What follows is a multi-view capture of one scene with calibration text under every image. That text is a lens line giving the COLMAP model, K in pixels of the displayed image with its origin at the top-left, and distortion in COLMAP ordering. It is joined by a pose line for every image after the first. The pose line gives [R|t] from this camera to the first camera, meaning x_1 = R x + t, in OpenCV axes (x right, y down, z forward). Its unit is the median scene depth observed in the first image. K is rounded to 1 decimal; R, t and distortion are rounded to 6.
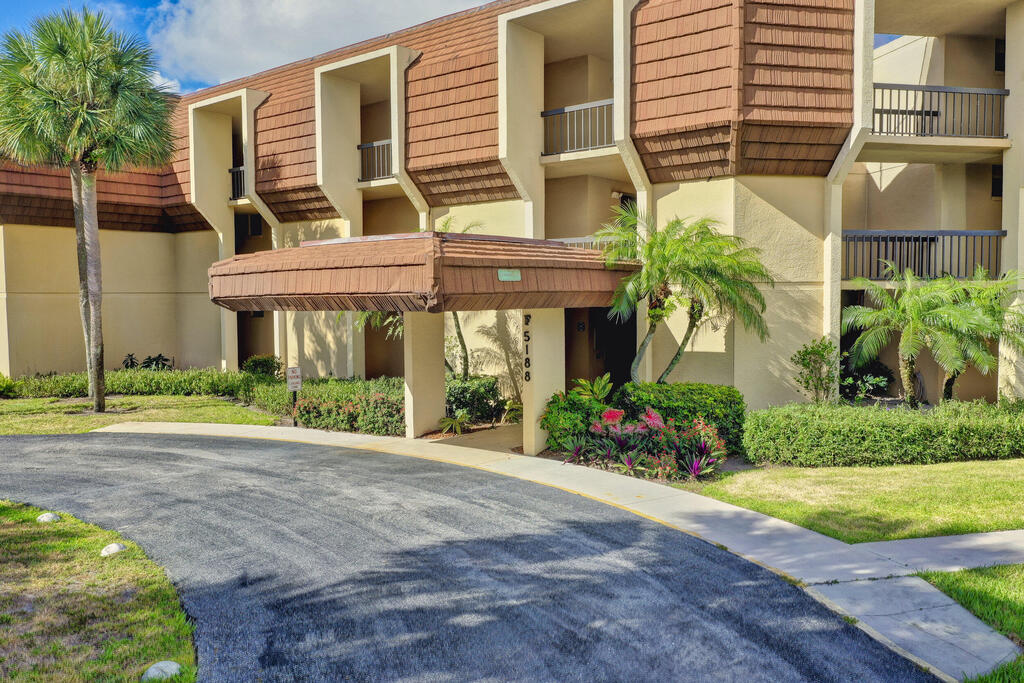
lens RADIAL K [[824.0, 0, 512.0], [0, 824.0, 341.5], [0, 0, 1]] dist [-0.001178, -0.000612]
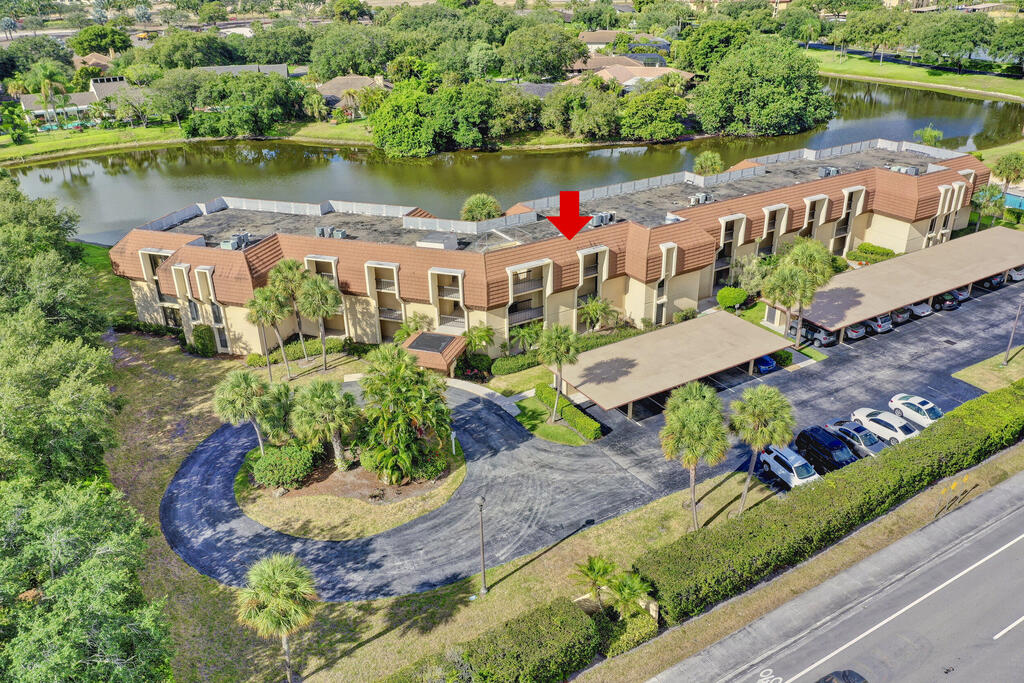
lens RADIAL K [[824.0, 0, 512.0], [0, 824.0, 341.5], [0, 0, 1]] dist [-0.001178, -0.000612]
pose [[0.941514, -0.156234, 0.298566, -1.132137], [0.033402, 0.924930, 0.378667, -2.019622], [-0.335313, -0.346548, 0.876053, -3.575453]]
